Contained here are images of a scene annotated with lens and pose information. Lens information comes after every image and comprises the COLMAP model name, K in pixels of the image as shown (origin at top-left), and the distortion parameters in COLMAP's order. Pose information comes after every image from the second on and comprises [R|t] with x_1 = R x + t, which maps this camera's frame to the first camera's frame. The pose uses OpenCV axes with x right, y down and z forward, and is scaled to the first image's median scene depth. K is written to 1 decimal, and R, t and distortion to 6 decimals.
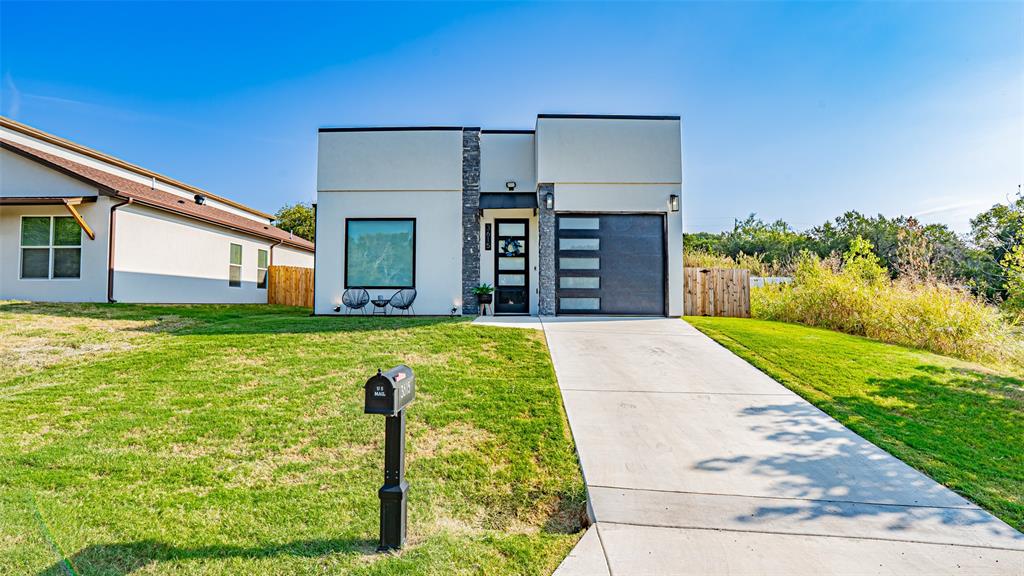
lens RADIAL K [[458.1, 0, 512.8], [0, 458.1, 286.3], [0, 0, 1]] dist [-0.002512, -0.000361]
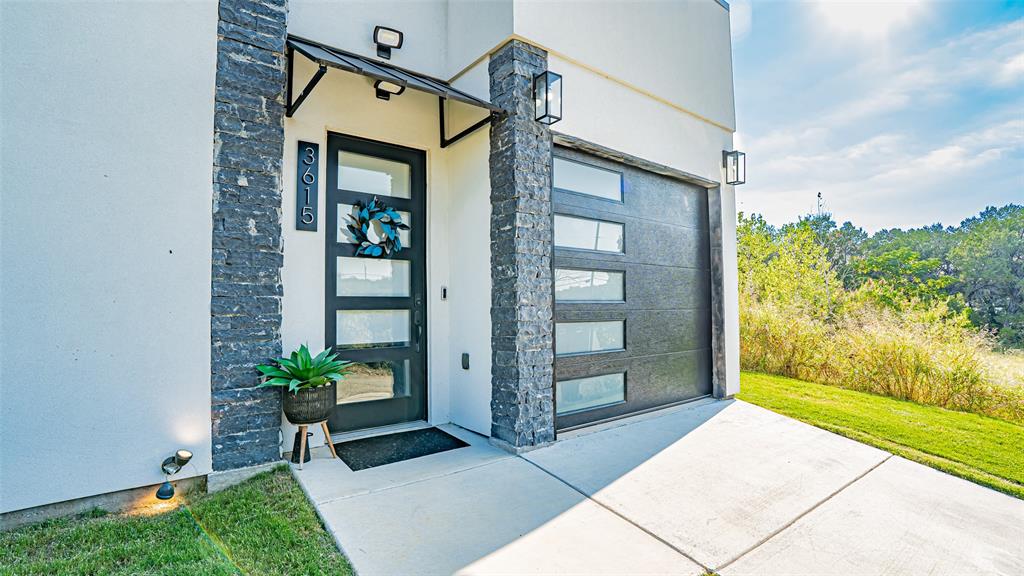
lens RADIAL K [[461.2, 0, 469.6], [0, 461.2, 282.8], [0, 0, 1]] dist [-0.001257, -0.000073]
pose [[0.805726, 0.022748, 0.591851, -0.145547], [-0.013624, 0.999710, -0.019876, -0.040203], [-0.592131, 0.007951, 0.805802, 0.694411]]
